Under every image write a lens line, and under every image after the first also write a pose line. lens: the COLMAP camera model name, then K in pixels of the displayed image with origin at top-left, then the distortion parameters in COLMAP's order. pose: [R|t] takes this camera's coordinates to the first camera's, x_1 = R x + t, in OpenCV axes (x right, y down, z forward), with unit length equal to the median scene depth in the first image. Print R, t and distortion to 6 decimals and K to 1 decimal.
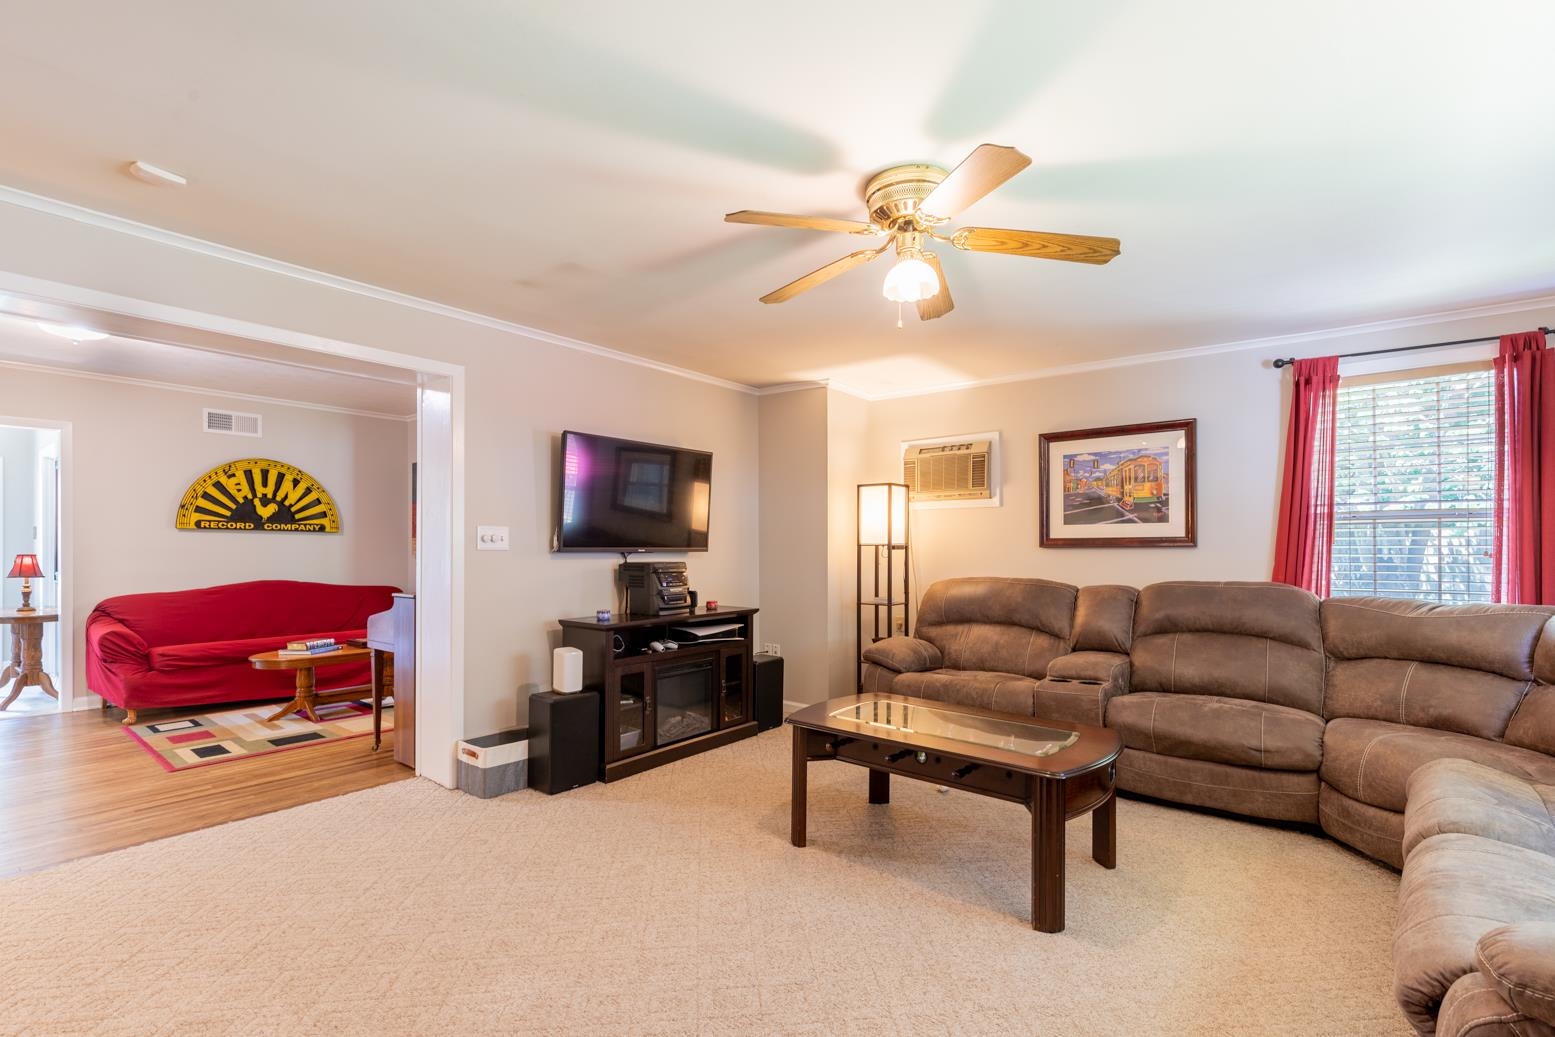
lens RADIAL K [[704.6, 0, 776.3], [0, 704.6, 552.2], [0, 0, 1]] dist [0.000944, 0.000069]
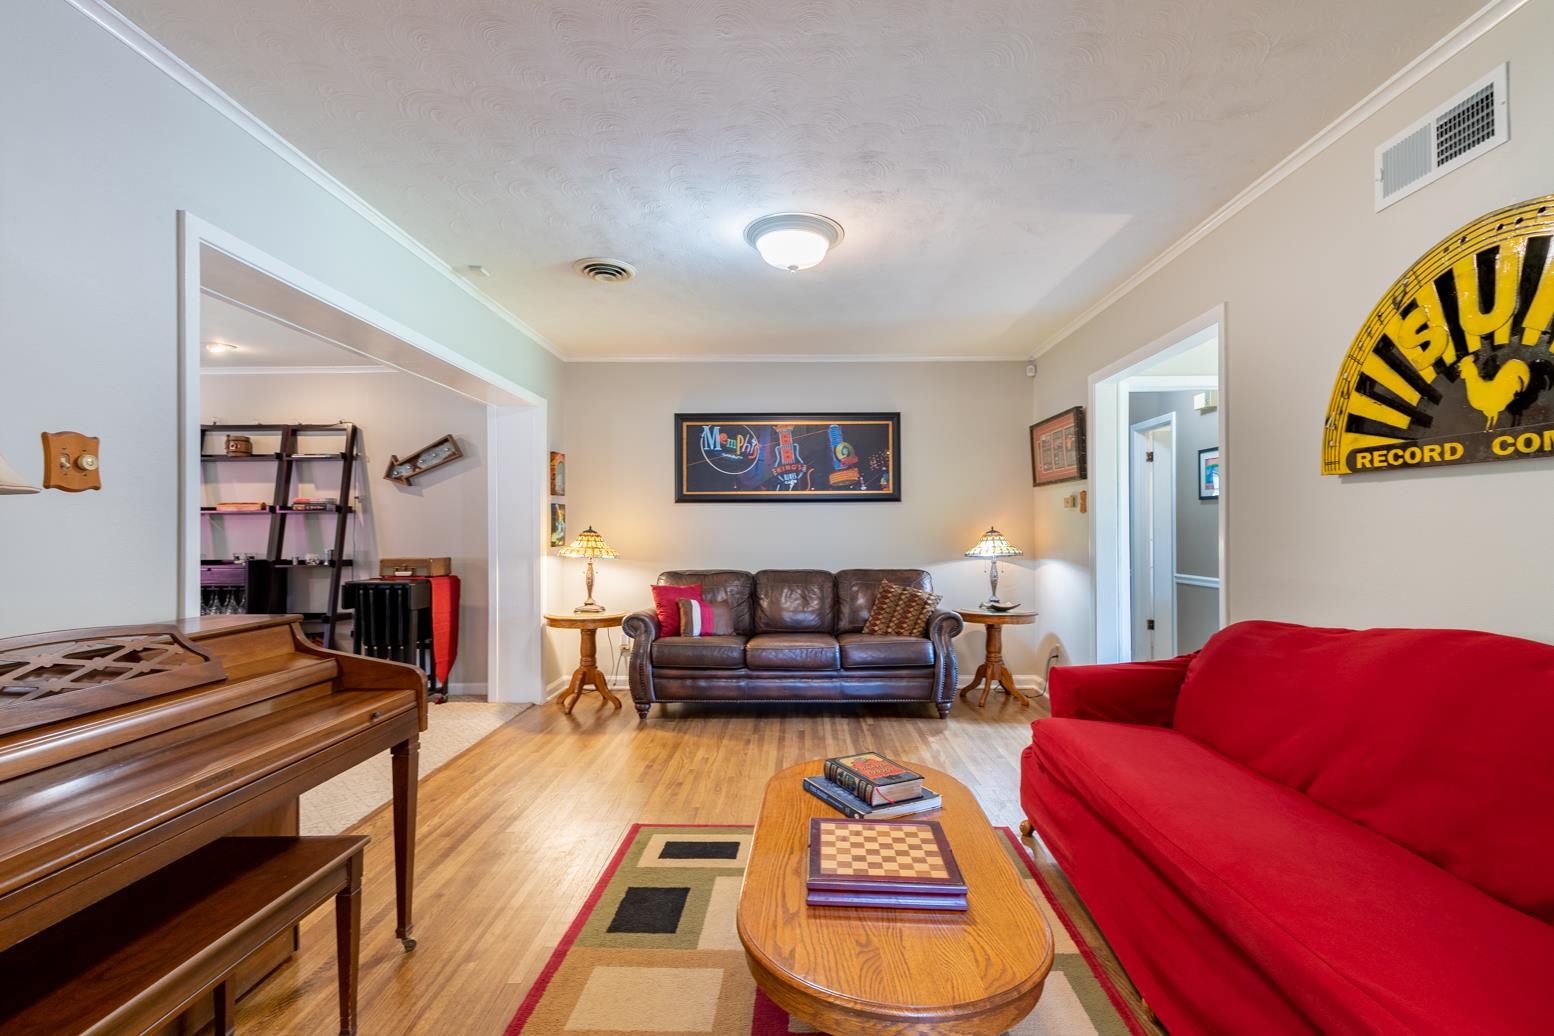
lens RADIAL K [[722.6, 0, 778.2], [0, 722.6, 526.0], [0, 0, 1]] dist [0.001574, 0.000020]
pose [[-0.786213, -0.004180, -0.617941, -0.433284], [0.000630, 0.999971, -0.007566, -0.002708], [0.617955, -0.006338, -0.786188, 1.460259]]
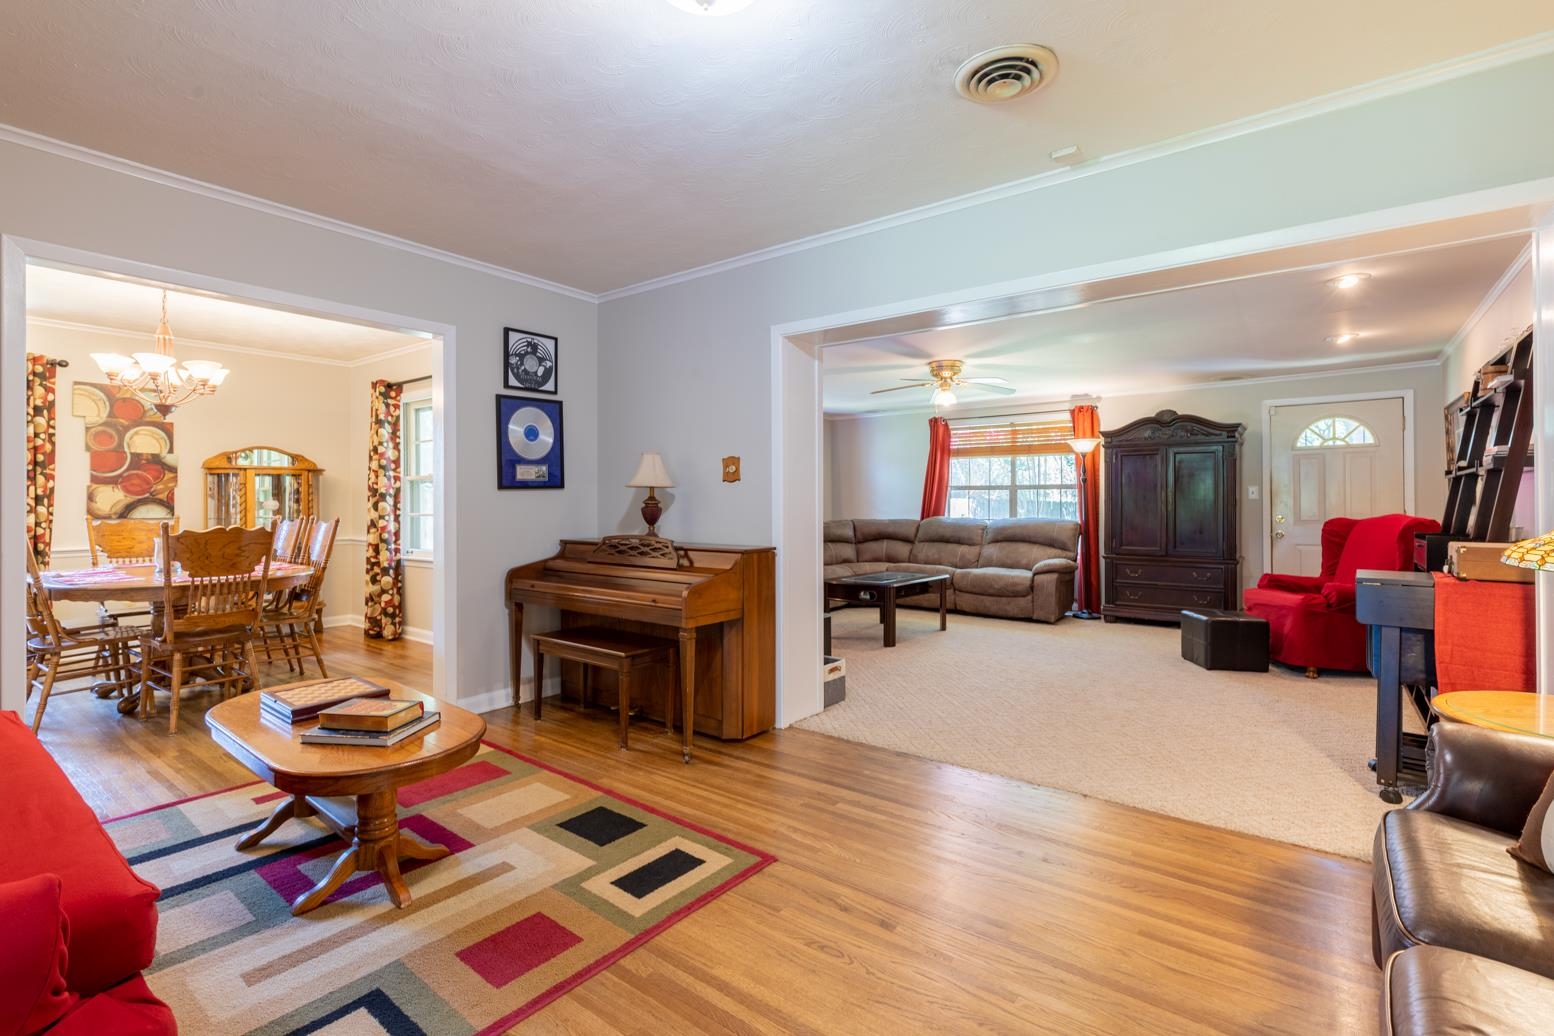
lens RADIAL K [[711.3, 0, 774.1], [0, 711.3, 484.5], [0, 0, 1]] dist [-0.001107, -0.000172]
pose [[-0.013891, 0.025385, 0.999581, -1.274445], [0.007685, 0.999651, -0.025280, 0.000155], [-0.999874, 0.007331, -0.014081, 0.863949]]
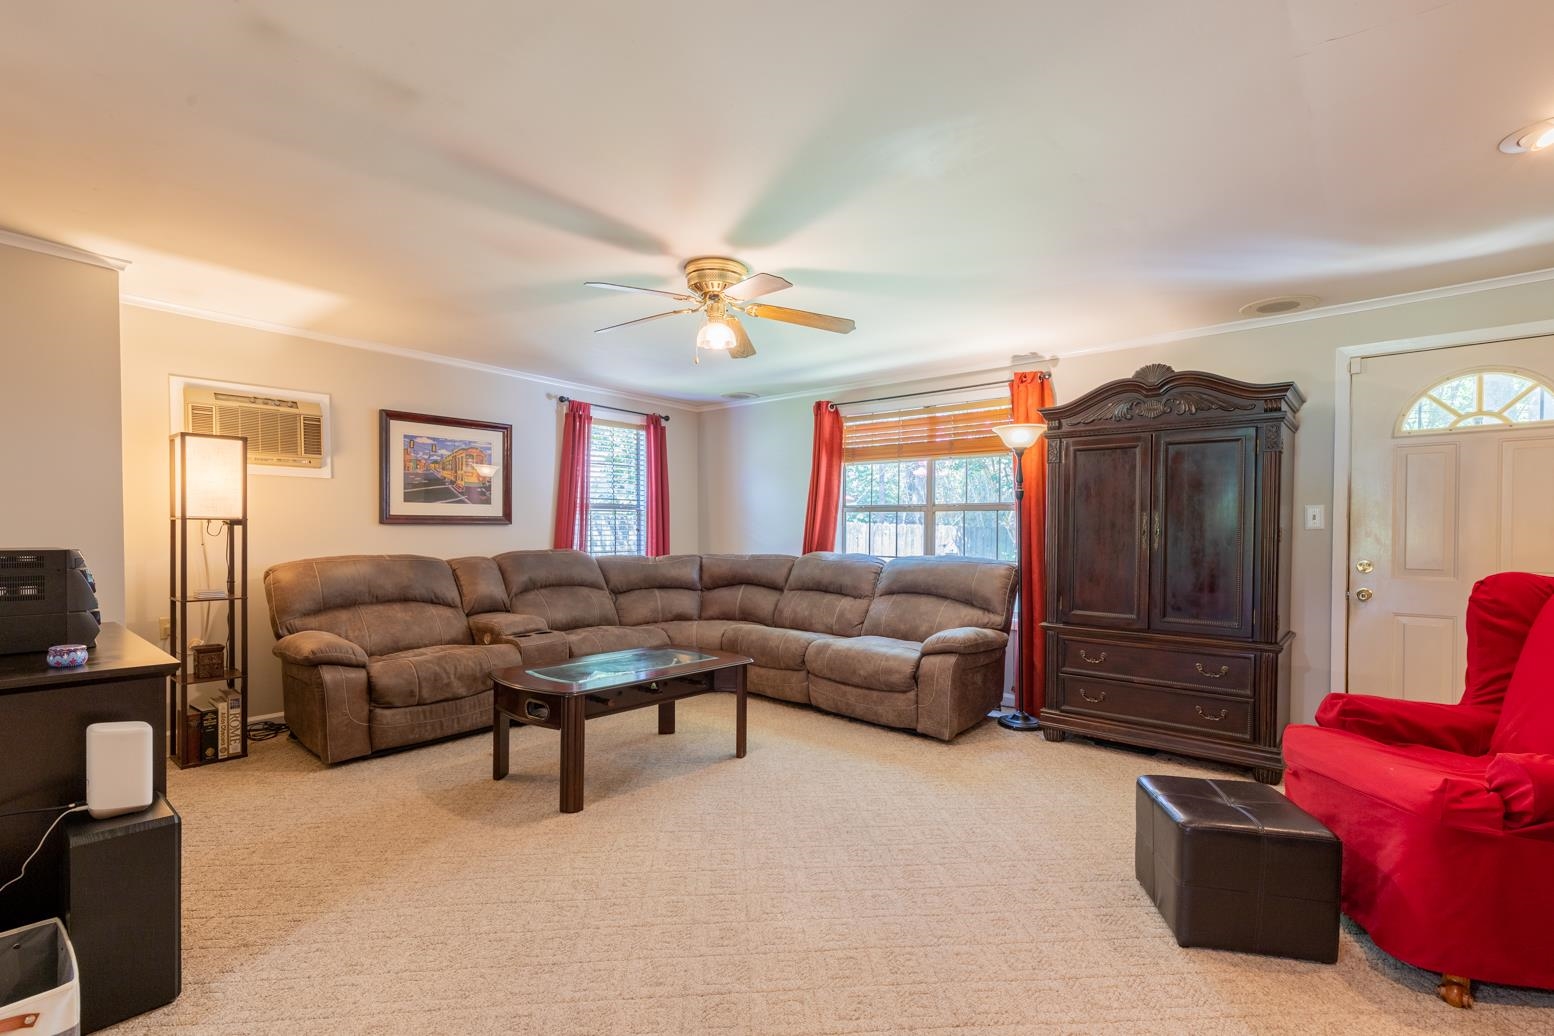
lens RADIAL K [[722.6, 0, 778.2], [0, 722.6, 526.0], [0, 0, 1]] dist [0.001574, 0.000020]
pose [[0.038908, 0.002743, 0.999239, -0.654843], [0.000650, 0.999996, -0.002770, -0.000296], [-0.999243, 0.000757, 0.038906, 0.424422]]
